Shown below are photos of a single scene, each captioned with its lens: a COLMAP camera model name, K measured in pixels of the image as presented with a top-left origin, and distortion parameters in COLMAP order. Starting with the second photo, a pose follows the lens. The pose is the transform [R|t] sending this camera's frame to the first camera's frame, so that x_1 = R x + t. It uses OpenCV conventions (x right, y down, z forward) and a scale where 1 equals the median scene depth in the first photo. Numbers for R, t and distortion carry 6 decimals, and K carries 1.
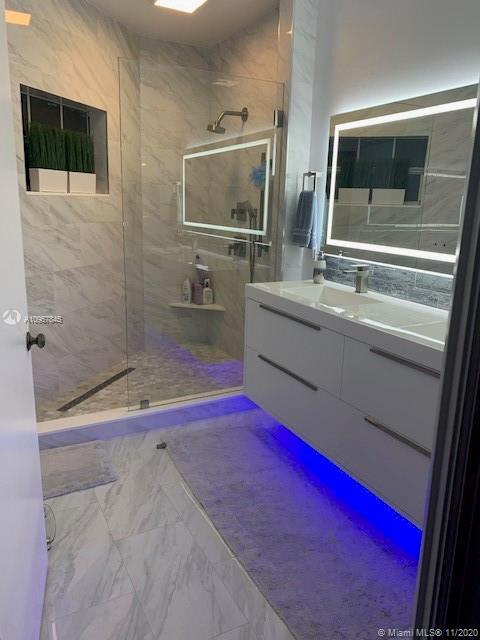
lens RADIAL K [[493.6, 0, 240.0], [0, 493.6, 320.0], [0, 0, 1]] dist [-0.000888, -0.009347]
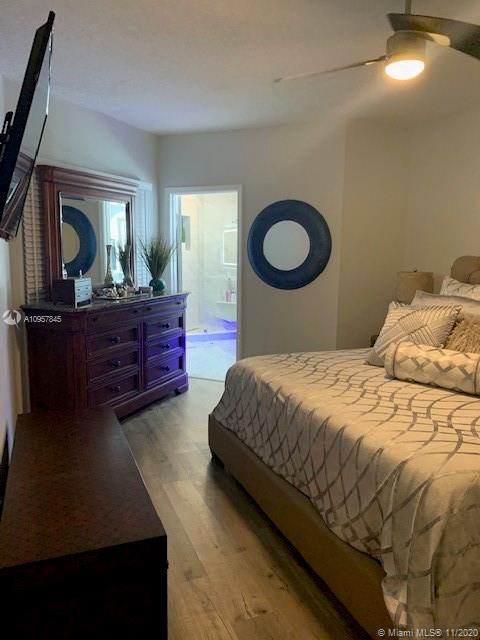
lens RADIAL K [[493.6, 0, 240.0], [0, 493.6, 320.0], [0, 0, 1]] dist [-0.000888, -0.009347]
pose [[0.994892, -0.003812, -0.100876, 0.169462], [-0.006302, 0.994992, -0.099752, 0.252175], [0.100751, 0.099878, 0.989886, -1.047613]]
